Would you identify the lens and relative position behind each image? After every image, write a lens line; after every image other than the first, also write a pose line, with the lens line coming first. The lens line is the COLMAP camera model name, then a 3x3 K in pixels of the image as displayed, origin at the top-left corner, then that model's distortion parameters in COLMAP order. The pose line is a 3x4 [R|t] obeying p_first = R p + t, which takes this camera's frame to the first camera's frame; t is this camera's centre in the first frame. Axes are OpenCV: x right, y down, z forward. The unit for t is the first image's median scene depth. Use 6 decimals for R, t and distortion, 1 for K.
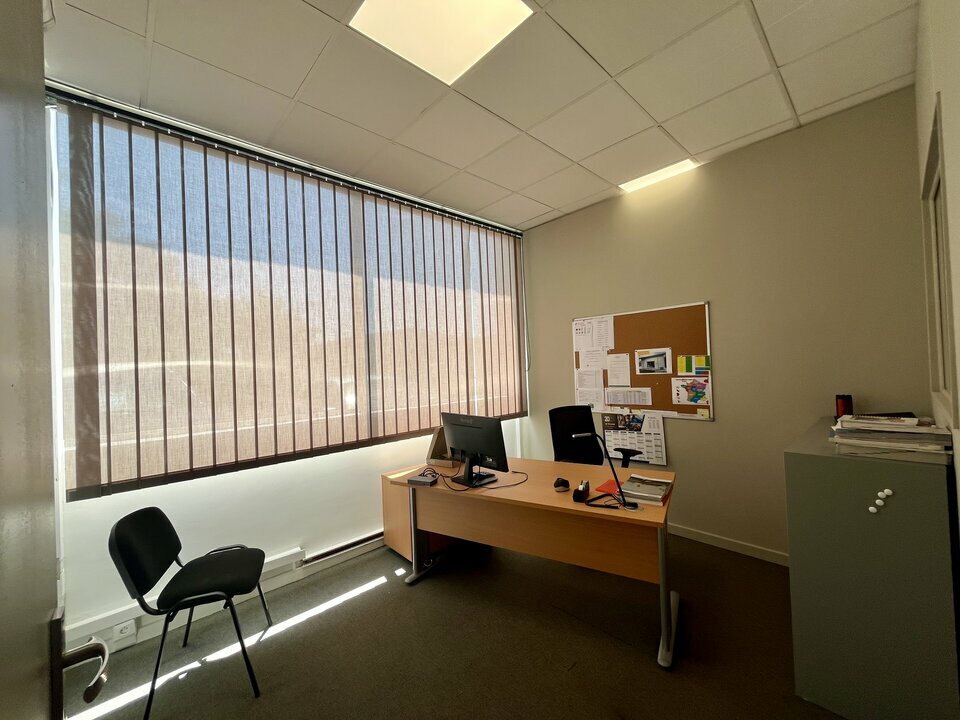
lens RADIAL K [[387.7, 0, 502.7], [0, 387.7, 363.1], [0, 0, 1]] dist [-0.001019, 0.000789]
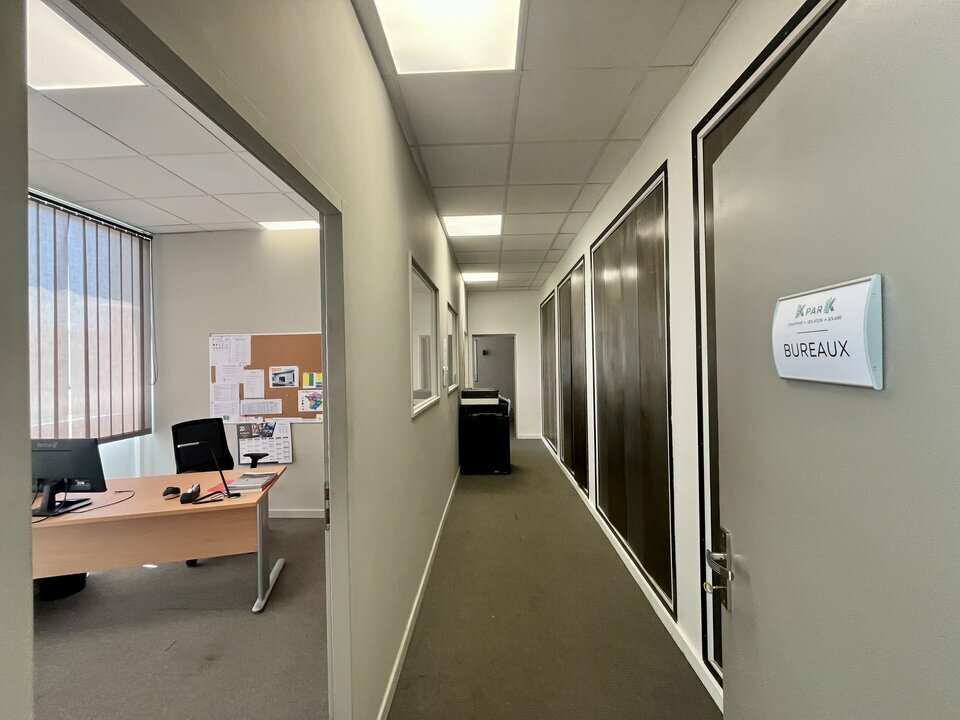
lens RADIAL K [[387.7, 0, 481.7], [0, 387.7, 357.3], [0, 0, 1]] dist [-0.001019, 0.000789]
pose [[0.749079, 0.027884, 0.661893, 0.050114], [-0.010503, 0.999488, -0.030219, -0.034558], [-0.662397, 0.015685, 0.748989, -0.297774]]
